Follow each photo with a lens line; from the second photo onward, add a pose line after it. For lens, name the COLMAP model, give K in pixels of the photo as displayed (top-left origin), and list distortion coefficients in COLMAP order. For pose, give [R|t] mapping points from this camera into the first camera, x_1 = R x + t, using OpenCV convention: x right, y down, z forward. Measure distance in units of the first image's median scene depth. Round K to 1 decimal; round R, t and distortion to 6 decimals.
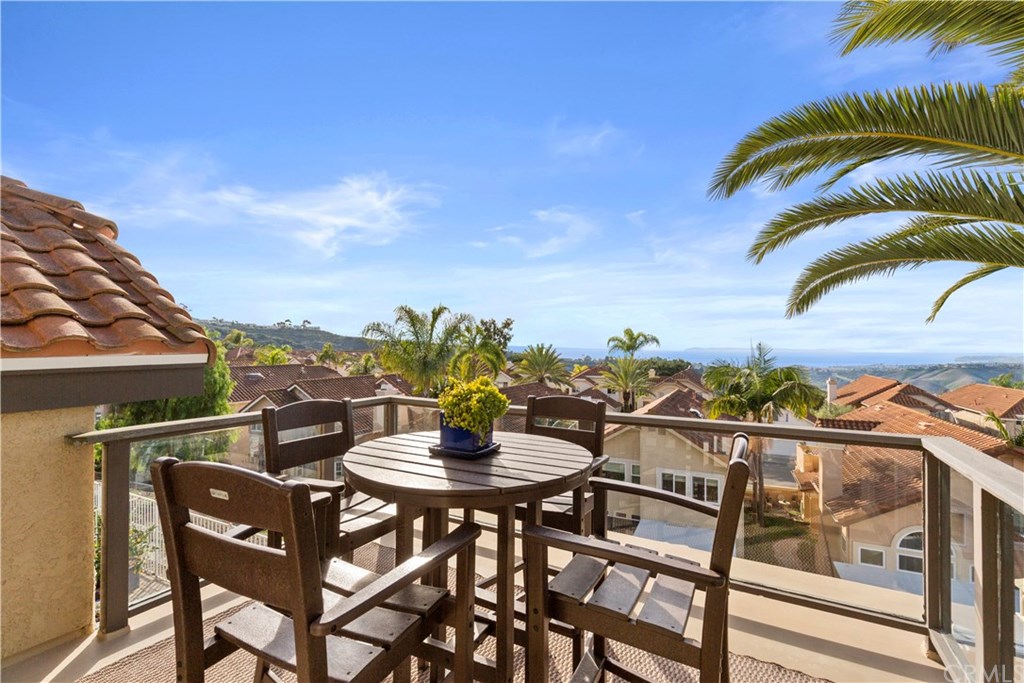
lens RADIAL K [[438.8, 0, 470.2], [0, 438.8, 343.6], [0, 0, 1]] dist [0.000705, 0.000019]
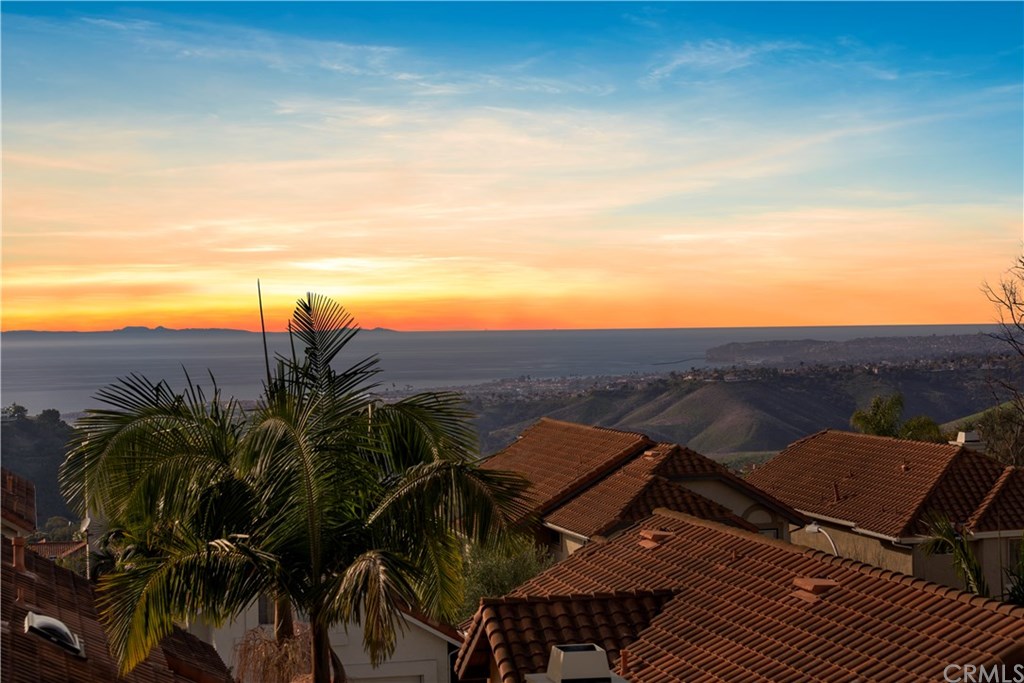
lens RADIAL K [[2109.7, 0, 512.0], [0, 2109.7, 341.5], [0, 0, 1]] dist [-0.042401, -0.324043]
pose [[0.727553, -0.020163, 0.685755, -0.025317], [0.011944, 0.999789, 0.016724, 0.001655], [-0.685948, -0.003977, 0.727640, 0.111895]]
